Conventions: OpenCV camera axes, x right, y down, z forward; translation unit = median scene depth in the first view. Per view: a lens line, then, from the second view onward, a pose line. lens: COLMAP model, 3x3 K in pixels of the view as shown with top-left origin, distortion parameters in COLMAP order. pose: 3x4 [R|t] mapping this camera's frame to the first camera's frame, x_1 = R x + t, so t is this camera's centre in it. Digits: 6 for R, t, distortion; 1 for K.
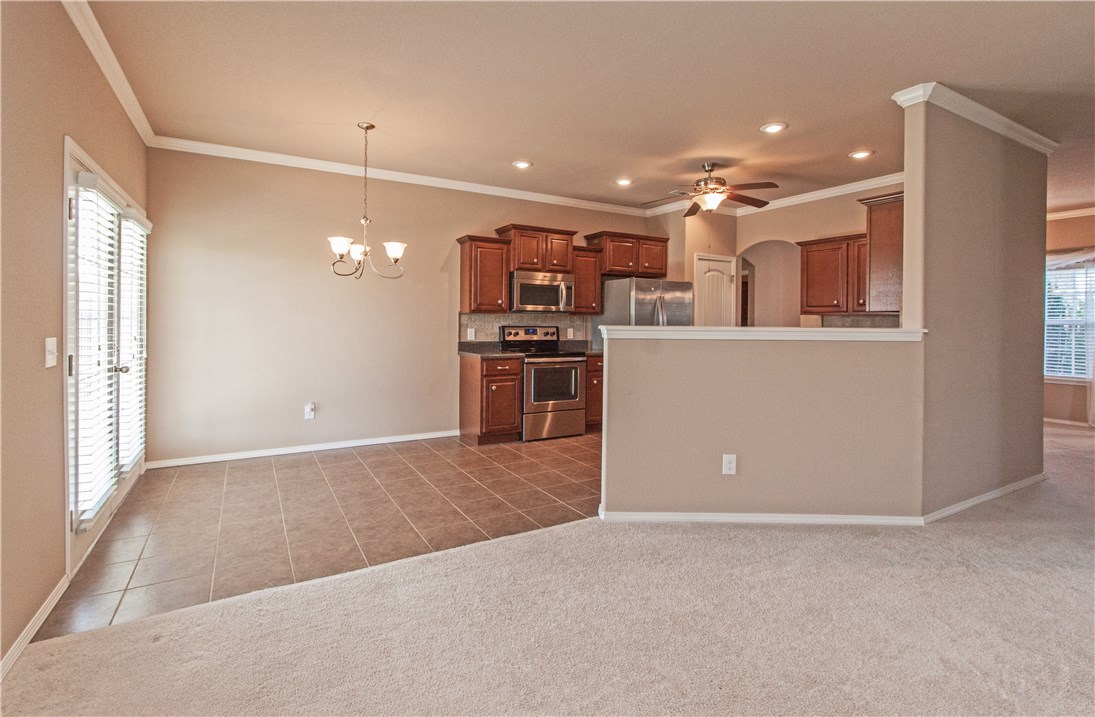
lens RADIAL K [[511.7, 0, 540.8], [0, 511.7, 323.1], [0, 0, 1]] dist [-0.001097, -0.000048]
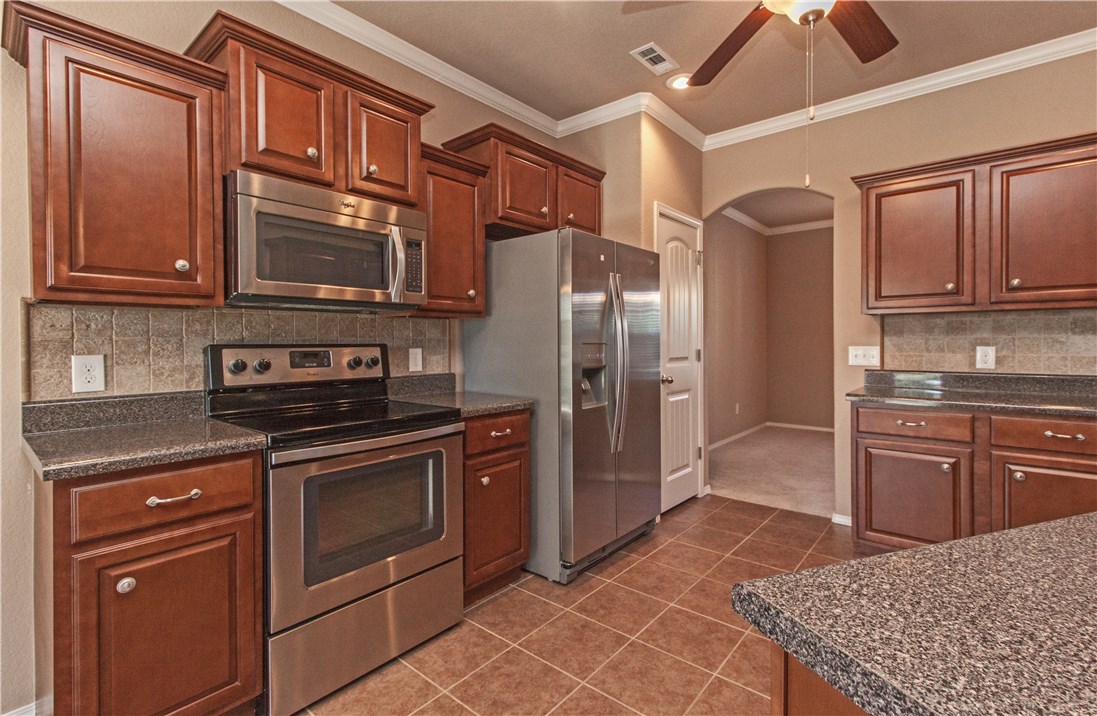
lens RADIAL K [[501.0, 0, 553.5], [0, 501.0, 343.6], [0, 0, 1]] dist [0.002484, 0.000844]
pose [[0.937606, -0.017531, 0.347257, 0.022209], [0.016886, 0.999845, 0.004885, 0.006966], [-0.347289, 0.001283, 0.937757, 0.625037]]
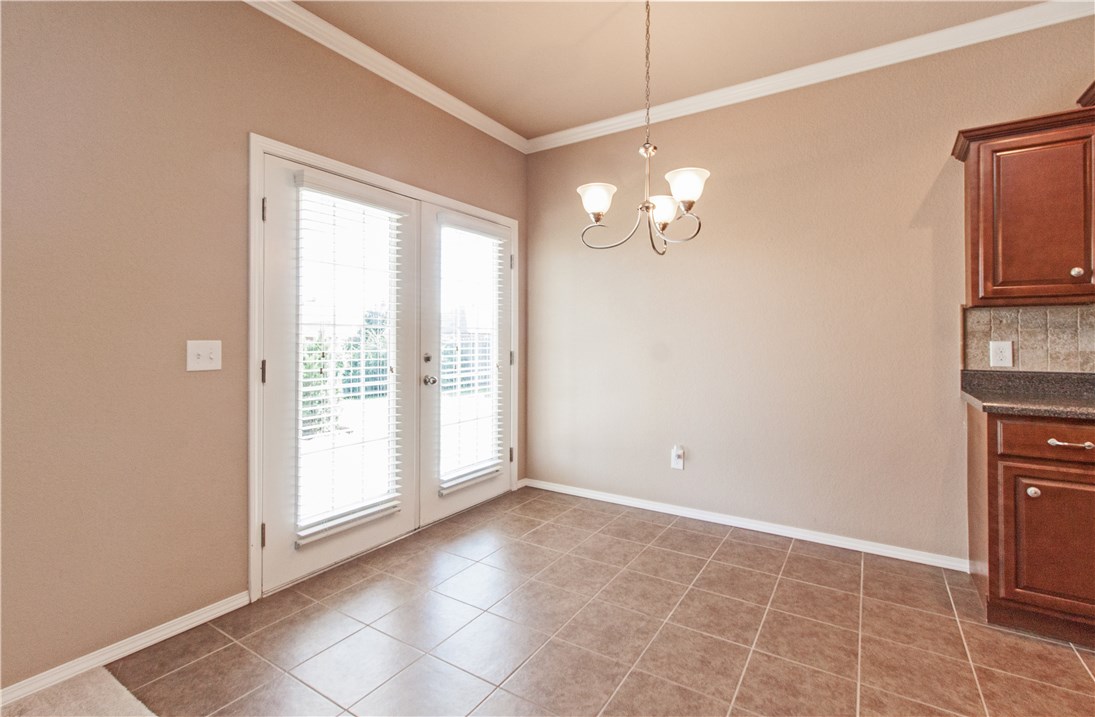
lens RADIAL K [[502.5, 0, 549.3], [0, 502.5, 333.1], [0, 0, 1]] dist [0.005094, 0.000636]
pose [[0.463852, -0.019504, -0.885698, 0.072341], [-0.001434, 0.999740, -0.022767, 0.014116], [0.885911, 0.011831, 0.463704, 0.450856]]
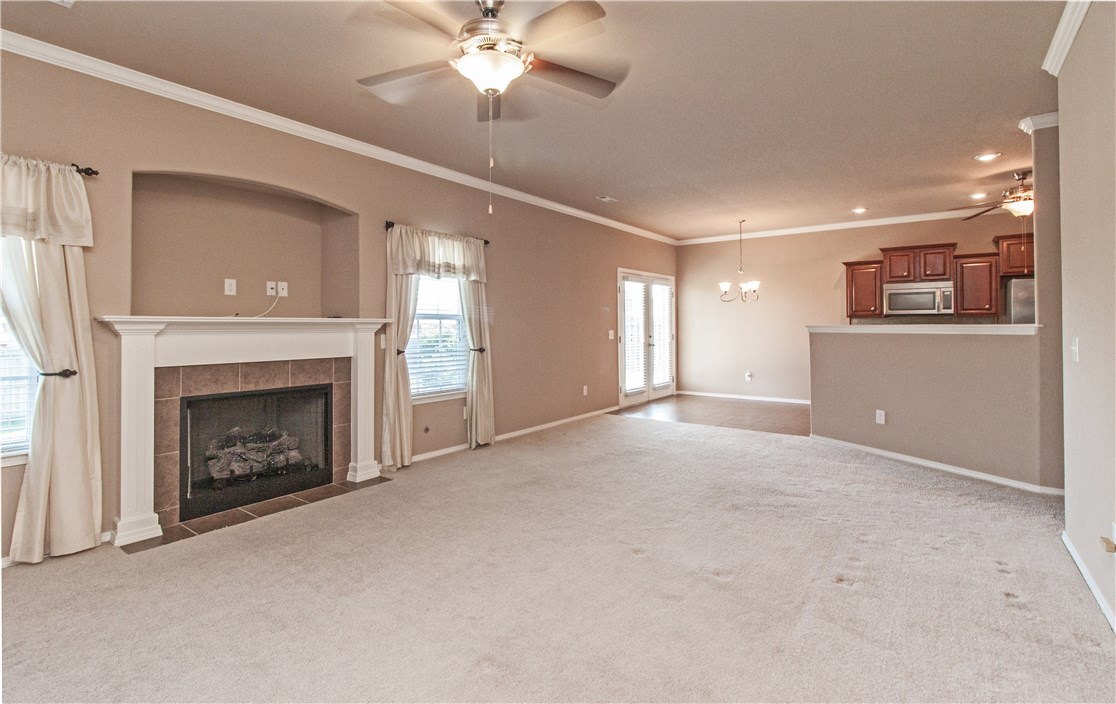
lens RADIAL K [[524.6, 0, 556.0], [0, 524.6, 319.2], [0, 0, 1]] dist [-0.000234, -0.000092]
pose [[0.401280, -0.022481, -0.915680, 0.806553], [0.003433, 0.999729, -0.023040, 0.013476], [0.915949, 0.006102, 0.401248, -0.278888]]
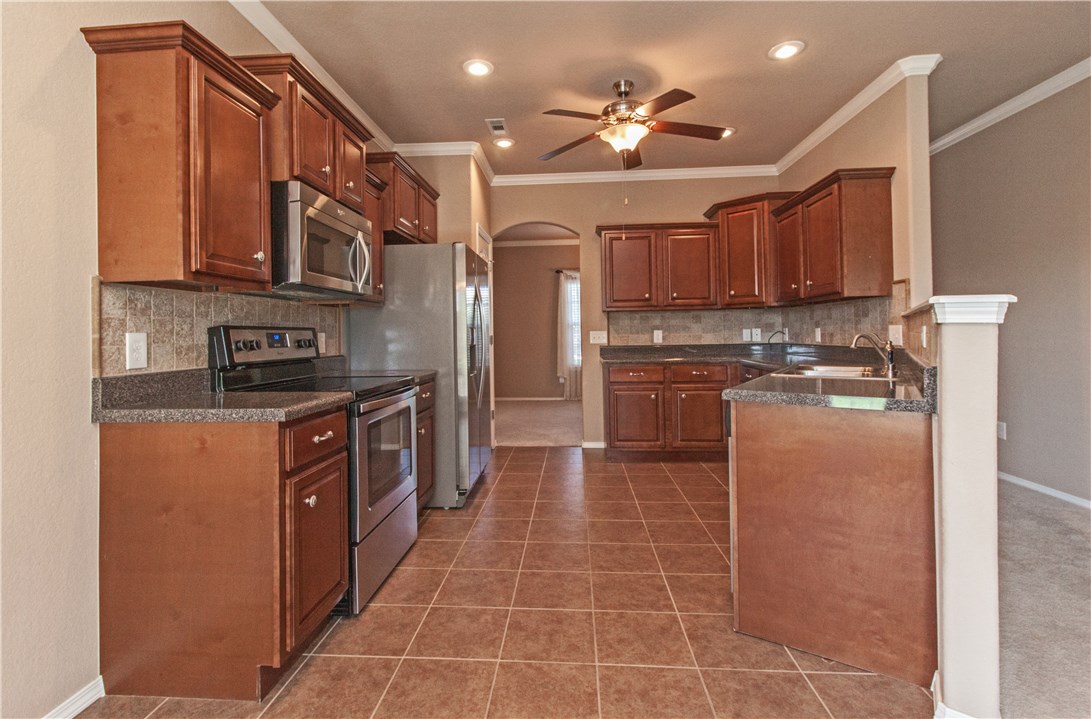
lens RADIAL K [[505.8, 0, 537.7], [0, 505.8, 325.1], [0, 0, 1]] dist [-0.001297, -0.000169]
pose [[0.558891, -0.004142, 0.829231, -0.259503], [0.025498, 0.999601, -0.012192, 0.015865], [-0.828849, 0.027958, 0.558774, 0.622325]]
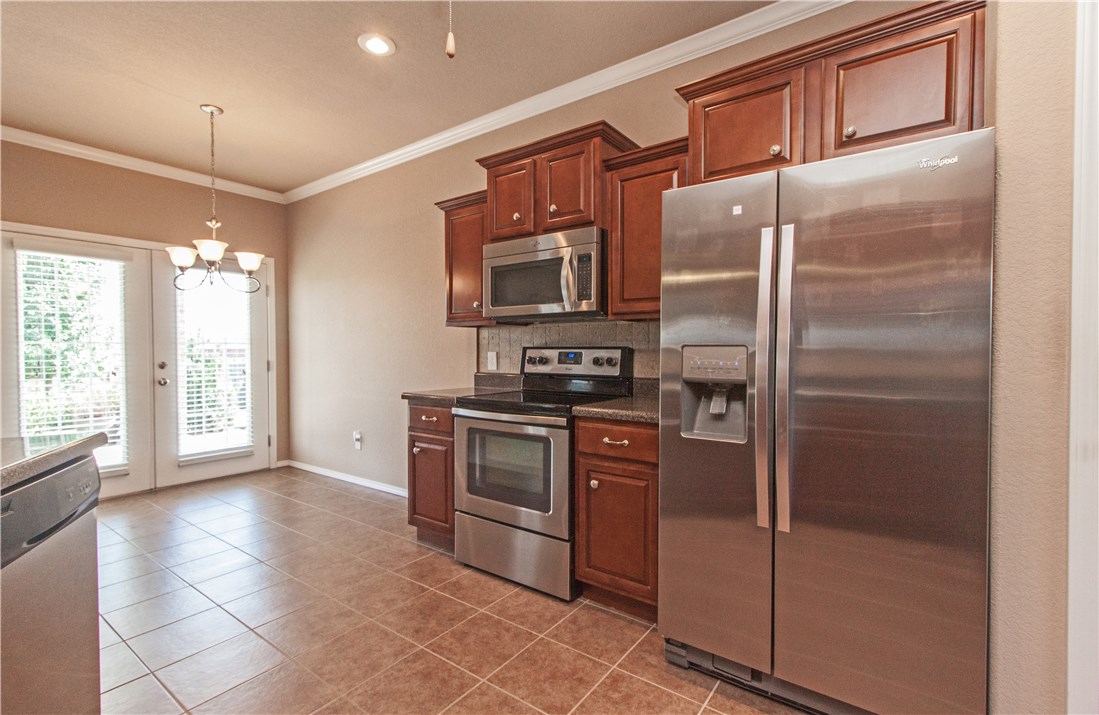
lens RADIAL K [[503.8, 0, 549.5], [0, 503.8, 357.5], [0, 0, 1]] dist [0.012732, 0.000310]
pose [[0.399784, 0.002747, -0.916605, 0.458999], [0.002813, 0.999987, 0.004223, 0.015277], [0.916605, -0.004267, 0.399771, 0.825741]]
